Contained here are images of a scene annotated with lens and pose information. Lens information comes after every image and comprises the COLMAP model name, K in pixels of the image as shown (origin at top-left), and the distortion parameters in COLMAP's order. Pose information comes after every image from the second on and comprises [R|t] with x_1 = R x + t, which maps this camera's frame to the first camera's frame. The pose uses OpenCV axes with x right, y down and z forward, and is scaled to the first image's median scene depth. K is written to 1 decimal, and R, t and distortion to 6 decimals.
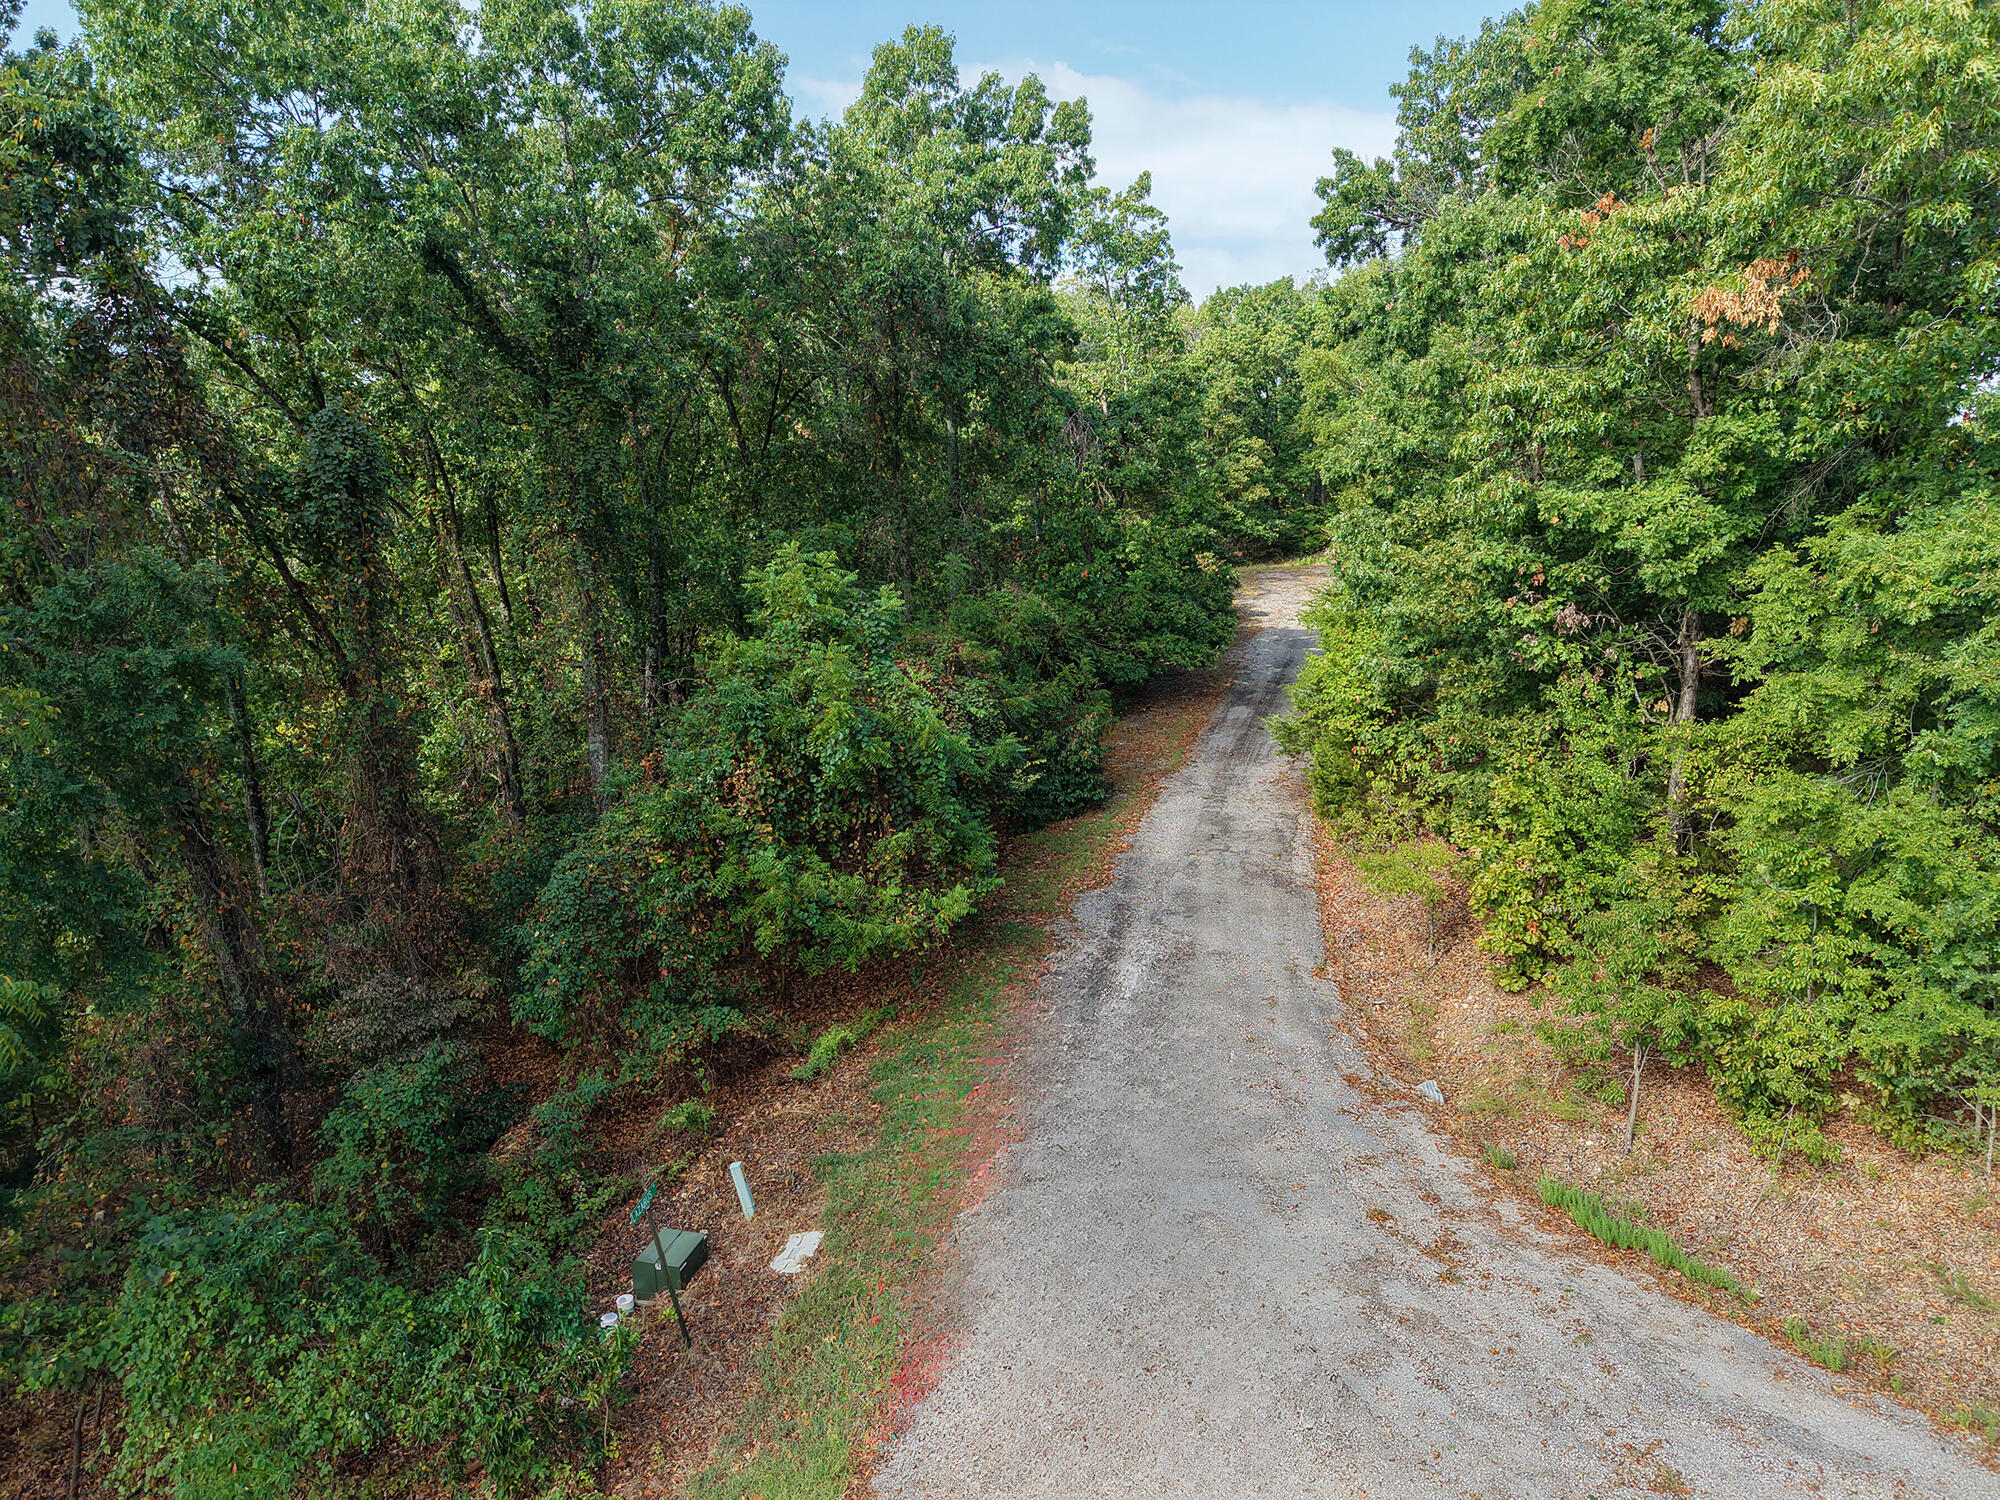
lens RADIAL K [[1336.5, 0, 1000.0], [0, 1336.5, 750.0], [0, 0, 1]] dist [0.045257, -0.039296]
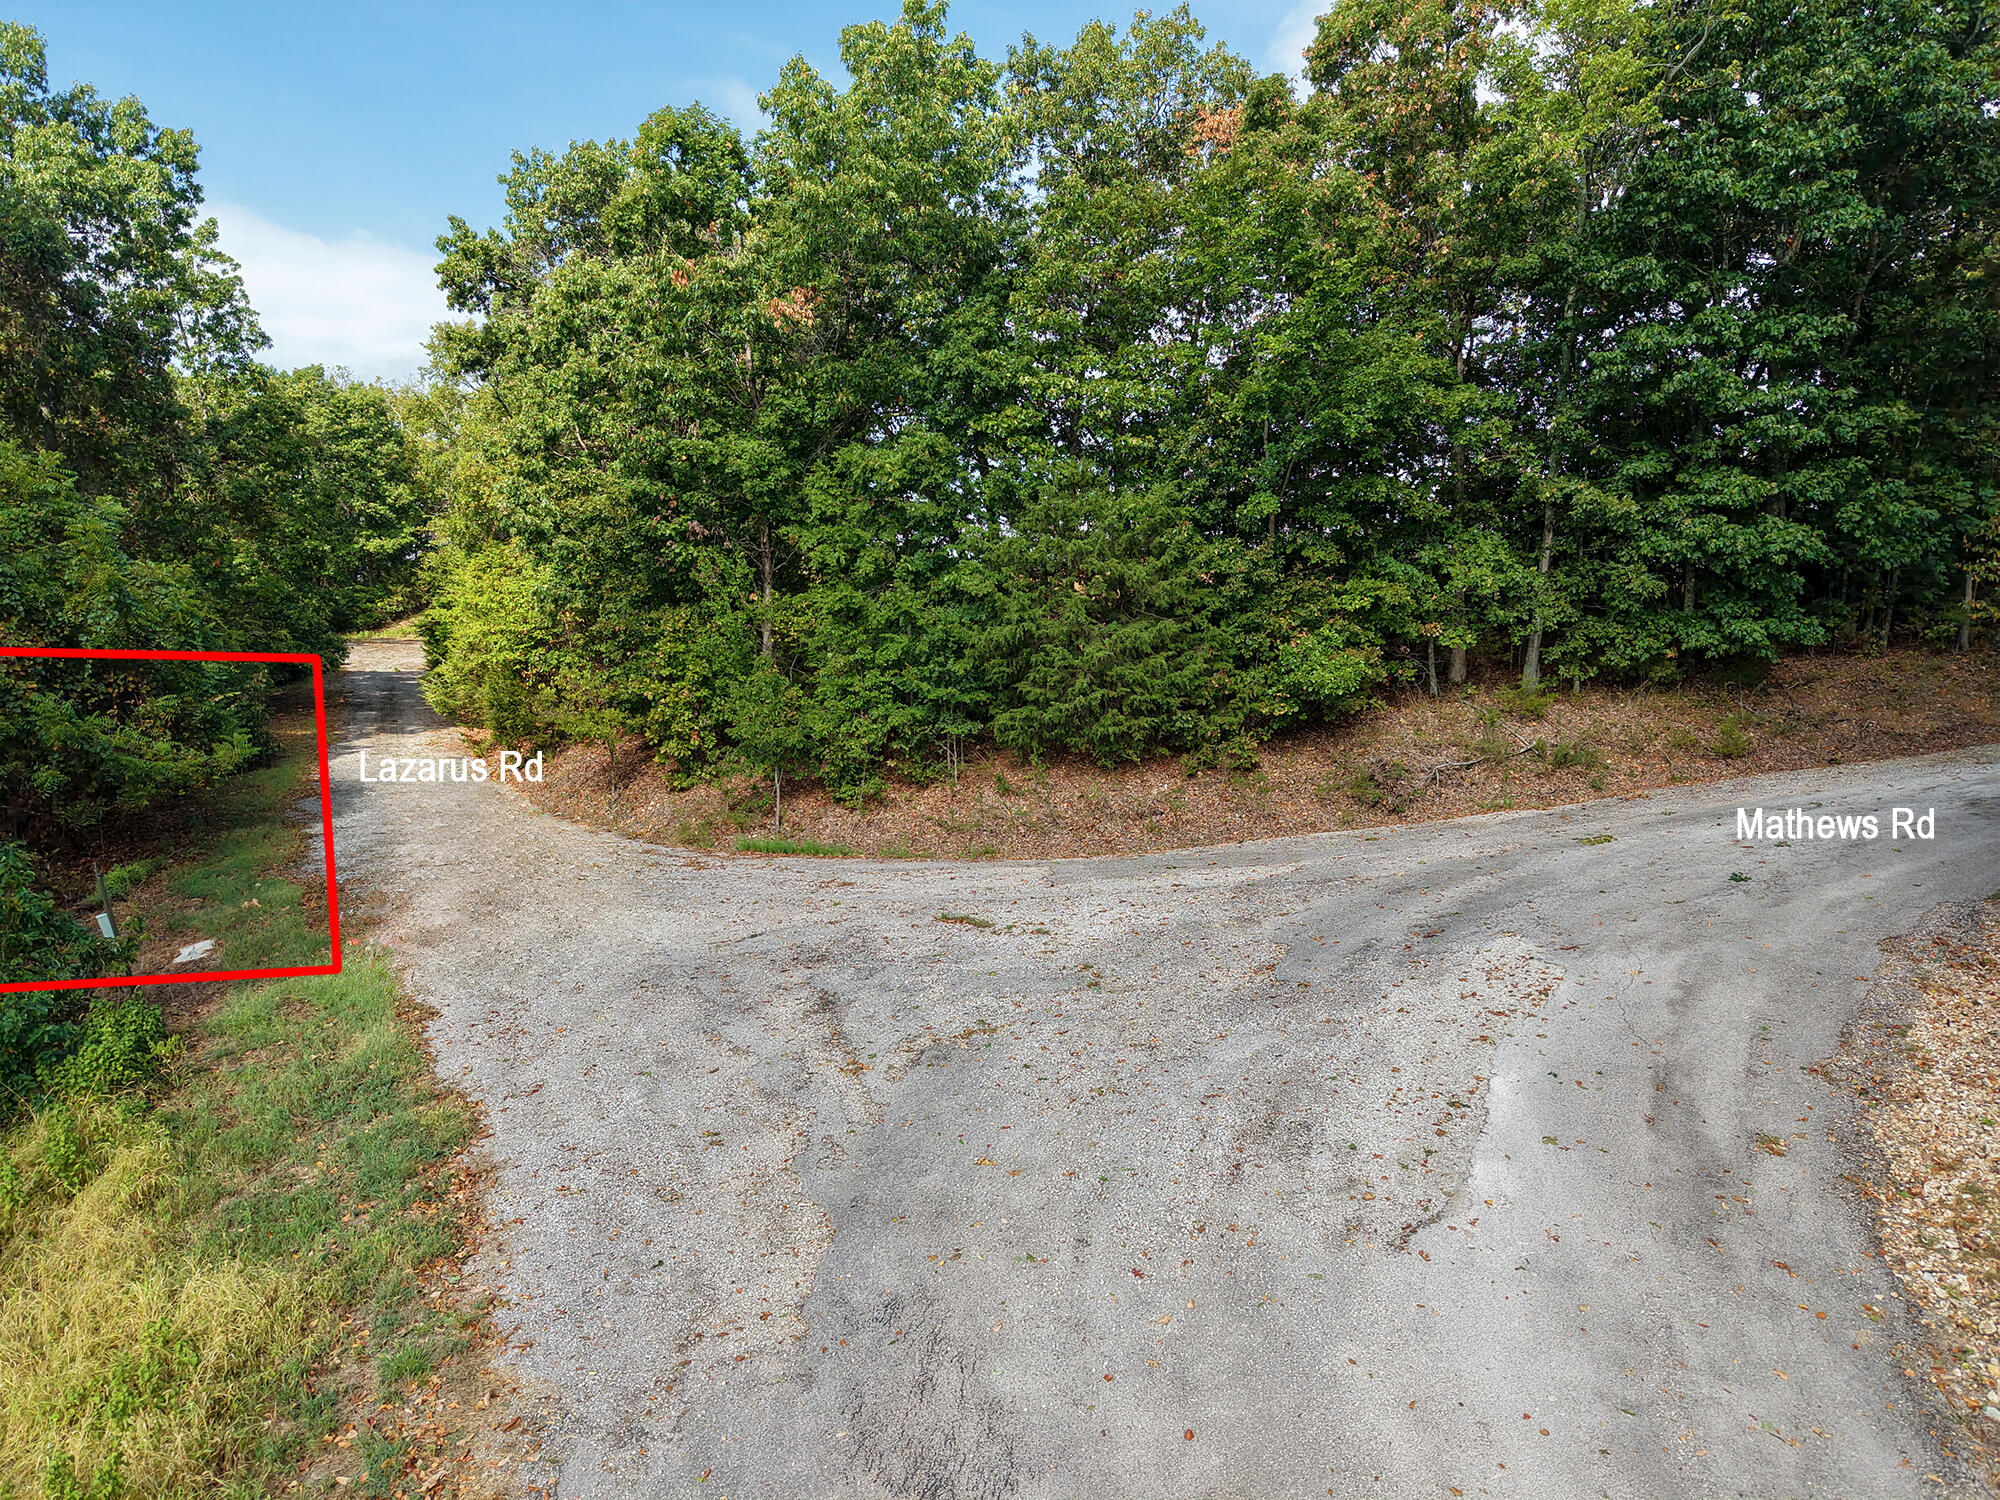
lens RADIAL K [[1428.9, 0, 1000.0], [0, 1428.9, 750.0], [0, 0, 1]] dist [0.010299, 0.005247]
pose [[0.764365, -0.033604, 0.643908, -0.309315], [0.117822, 0.989106, -0.088245, 0.289426], [-0.633928, 0.143318, 0.759997, -0.337532]]
